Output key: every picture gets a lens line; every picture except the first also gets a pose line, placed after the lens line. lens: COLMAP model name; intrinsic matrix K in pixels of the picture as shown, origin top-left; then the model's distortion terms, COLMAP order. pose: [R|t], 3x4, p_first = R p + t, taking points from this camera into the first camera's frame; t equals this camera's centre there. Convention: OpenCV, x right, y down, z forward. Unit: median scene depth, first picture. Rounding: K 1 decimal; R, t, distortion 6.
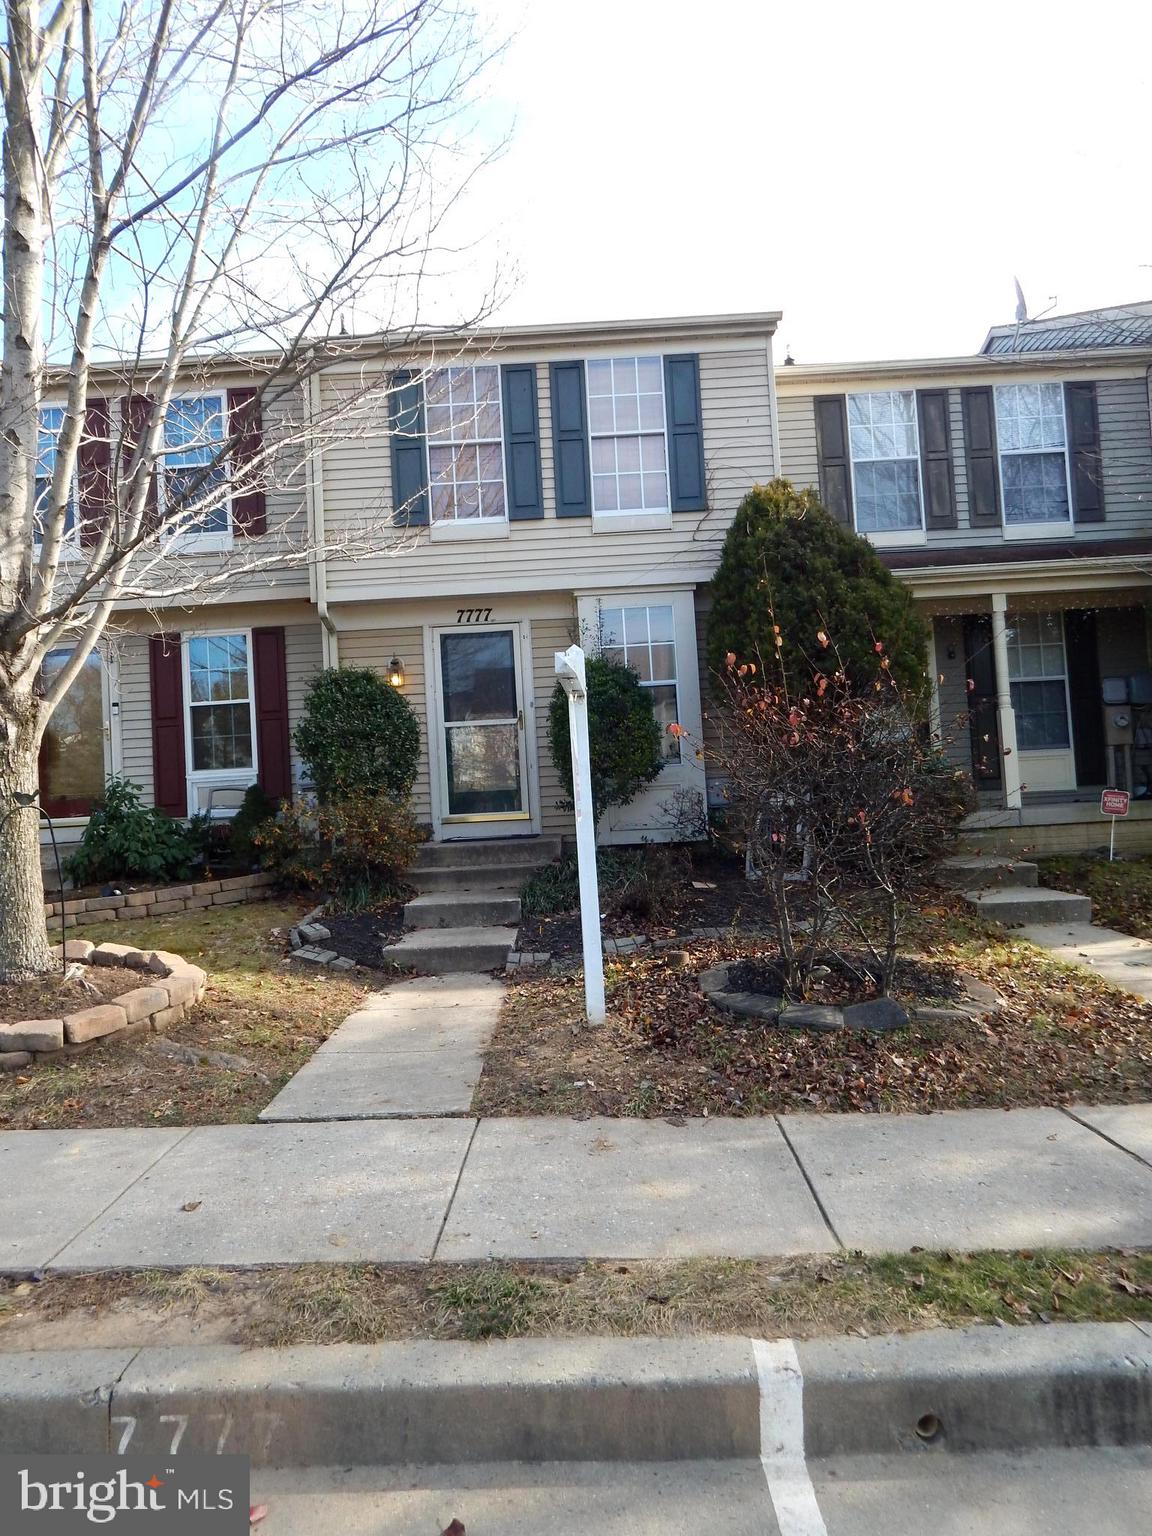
lens RADIAL K [[1021.8, 0, 568.9], [0, 1021.8, 760.7], [0, 0, 1]] dist [0.013328, -0.013422]
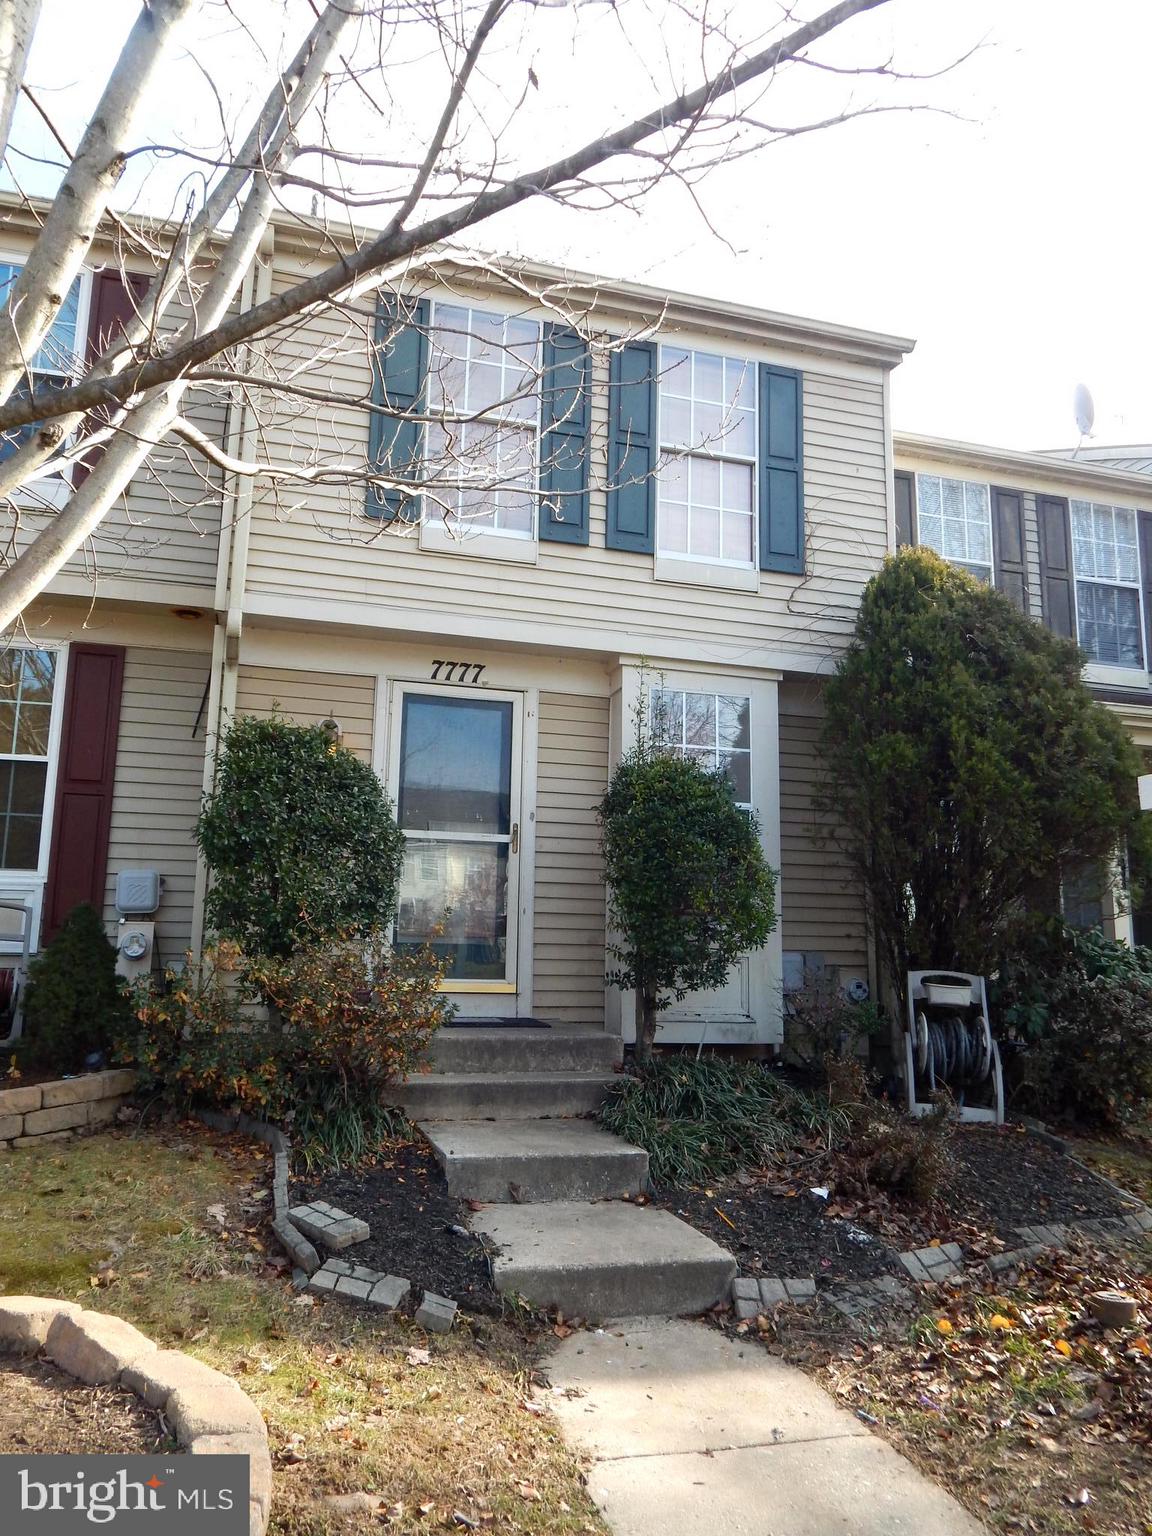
lens RADIAL K [[1126.2, 0, 571.5], [0, 1126.2, 761.3], [0, 0, 1]] dist [0.000419, -0.000358]
pose [[0.948698, 0.124365, 0.290697, -0.276763], [-0.085736, 0.986135, -0.142081, 0.013189], [-0.304337, 0.109868, 0.946207, 0.368026]]
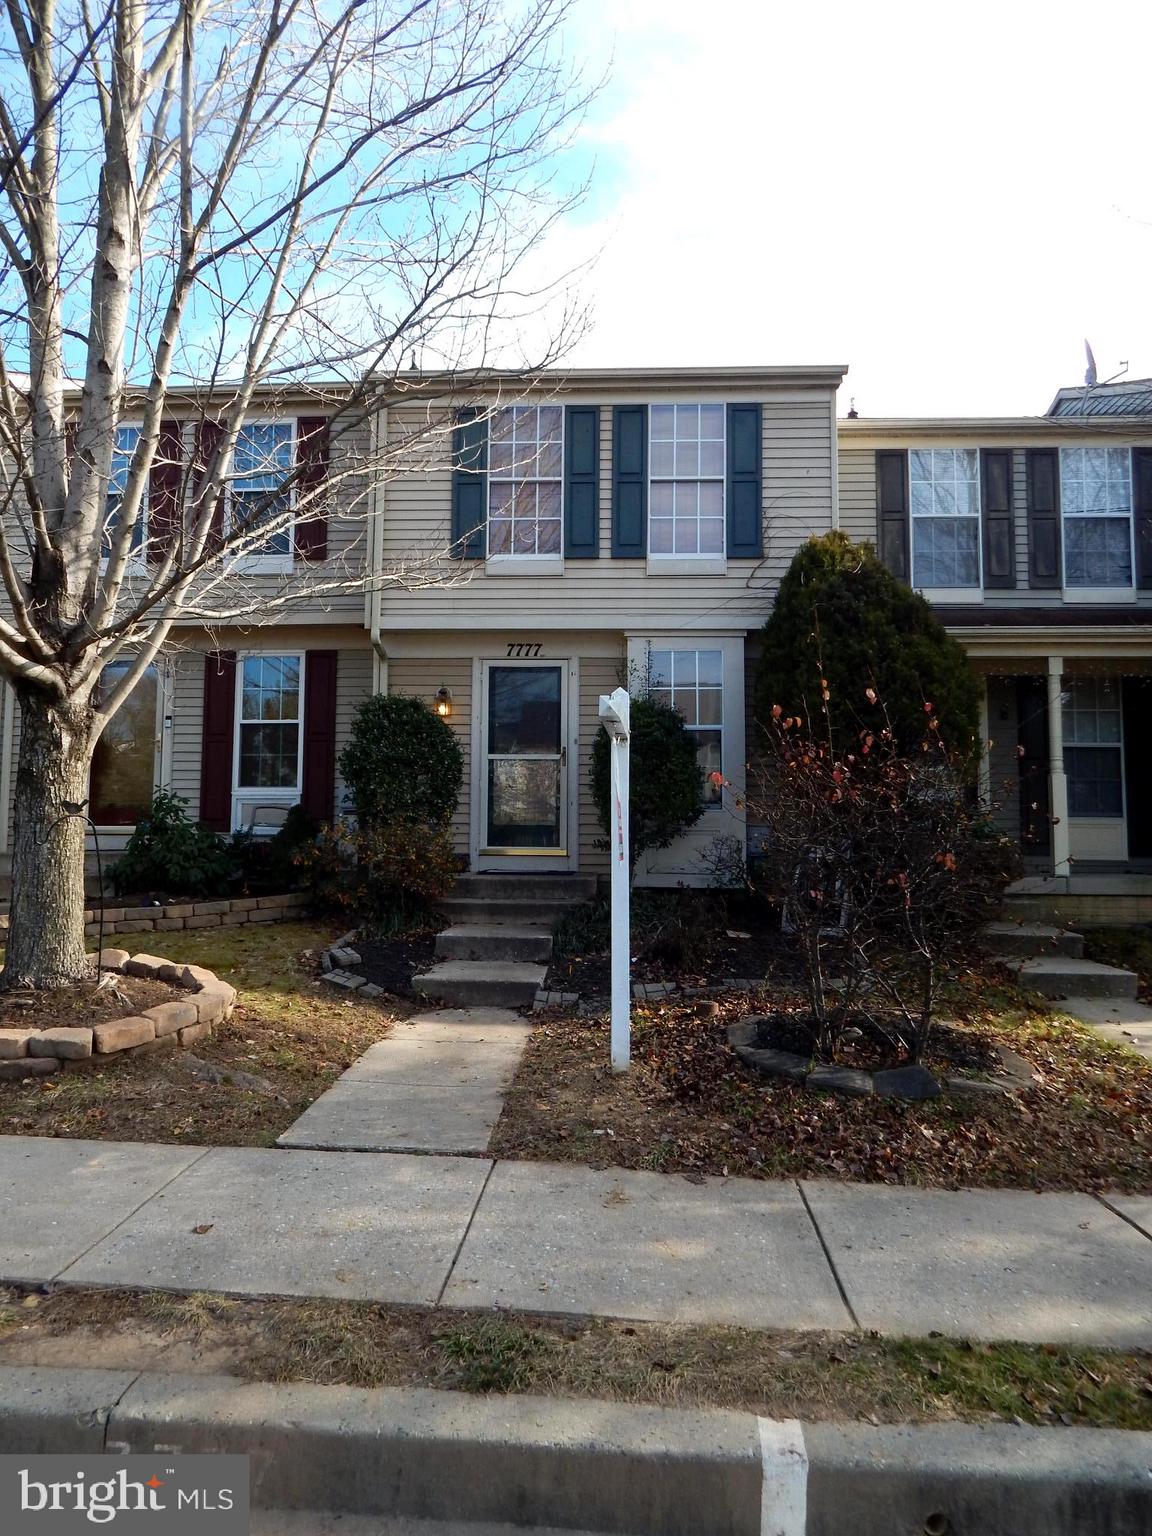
lens RADIAL K [[1021.8, 0, 568.6], [0, 1021.8, 761.2], [0, 0, 1]] dist [0.013328, -0.013422]
pose [[0.997339, 0.058609, -0.043359, 0.001484], [-0.060034, 0.997673, -0.032330, -0.003489], [0.041364, 0.034847, 0.998536, 0.000428]]
